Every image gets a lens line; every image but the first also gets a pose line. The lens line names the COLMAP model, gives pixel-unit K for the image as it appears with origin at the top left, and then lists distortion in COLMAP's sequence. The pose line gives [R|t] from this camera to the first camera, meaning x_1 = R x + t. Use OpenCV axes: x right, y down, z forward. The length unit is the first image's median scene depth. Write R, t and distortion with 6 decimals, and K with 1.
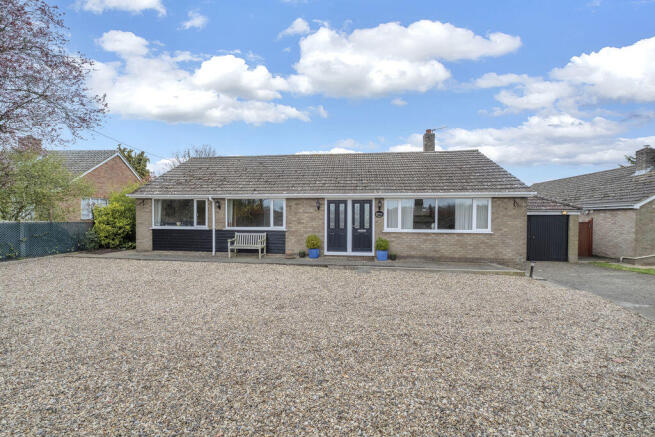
lens RADIAL K [[273.4, 0, 328.5], [0, 273.4, 217.1], [0, 0, 1]] dist [-0.000402, -0.000463]
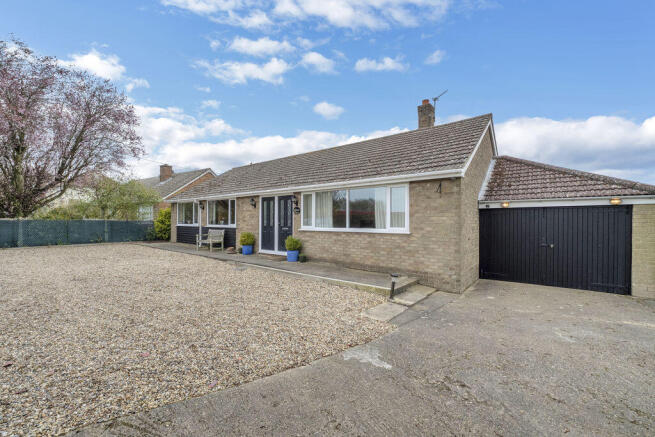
lens RADIAL K [[283.2, 0, 322.4], [0, 283.2, 221.4], [0, 0, 1]] dist [-0.003458, -0.000580]
pose [[0.840515, -0.002050, -0.541785, 0.748038], [-0.000395, 0.999990, -0.004396, 0.028887], [0.541788, 0.003908, 0.840506, 0.256068]]
